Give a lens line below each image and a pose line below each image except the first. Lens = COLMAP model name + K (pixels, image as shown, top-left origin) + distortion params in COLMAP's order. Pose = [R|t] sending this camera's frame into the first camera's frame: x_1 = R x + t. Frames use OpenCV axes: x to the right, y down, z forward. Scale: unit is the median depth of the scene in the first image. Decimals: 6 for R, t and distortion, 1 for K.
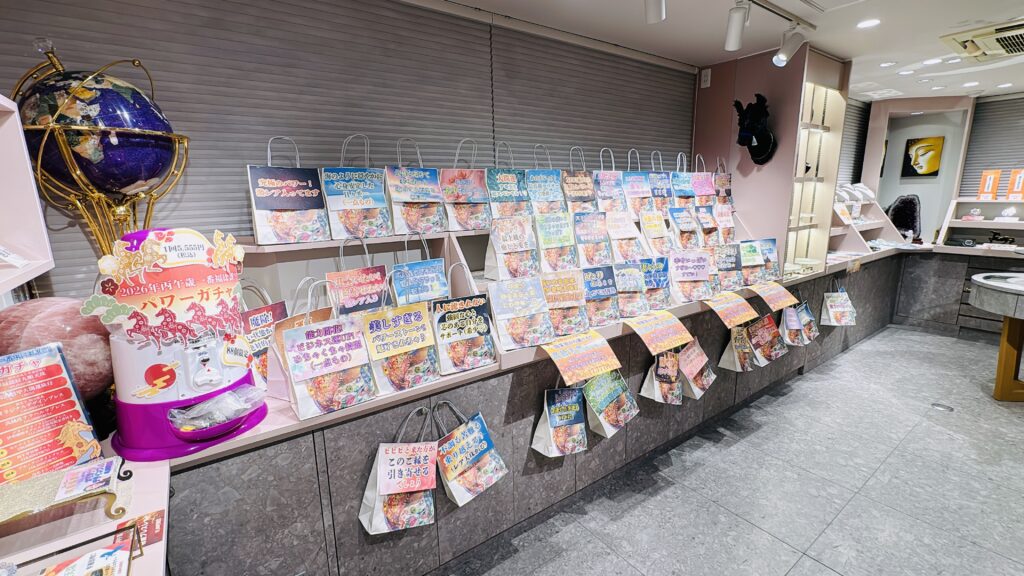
lens RADIAL K [[444.2, 0, 512.0], [0, 444.2, 288.0], [0, 0, 1]] dist [0.000514, -0.000121]
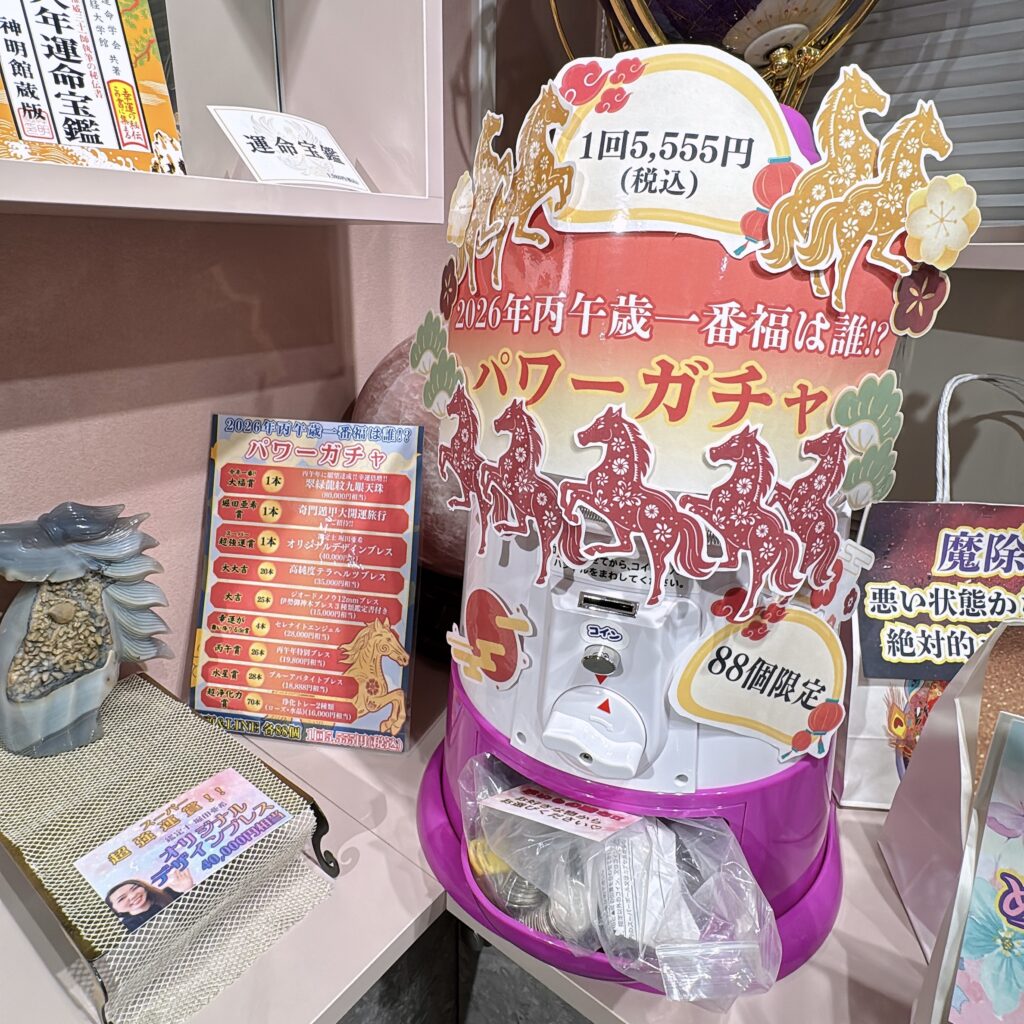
lens RADIAL K [[687.8, 0, 513.3], [0, 687.8, 462.5], [0, 0, 1]] dist [-0.000986, 0.001146]
pose [[0.287818, 0.307253, -0.907059, -0.283984], [-0.225850, 0.942199, 0.247492, -0.010365], [0.930673, 0.133627, 0.340575, 0.568198]]
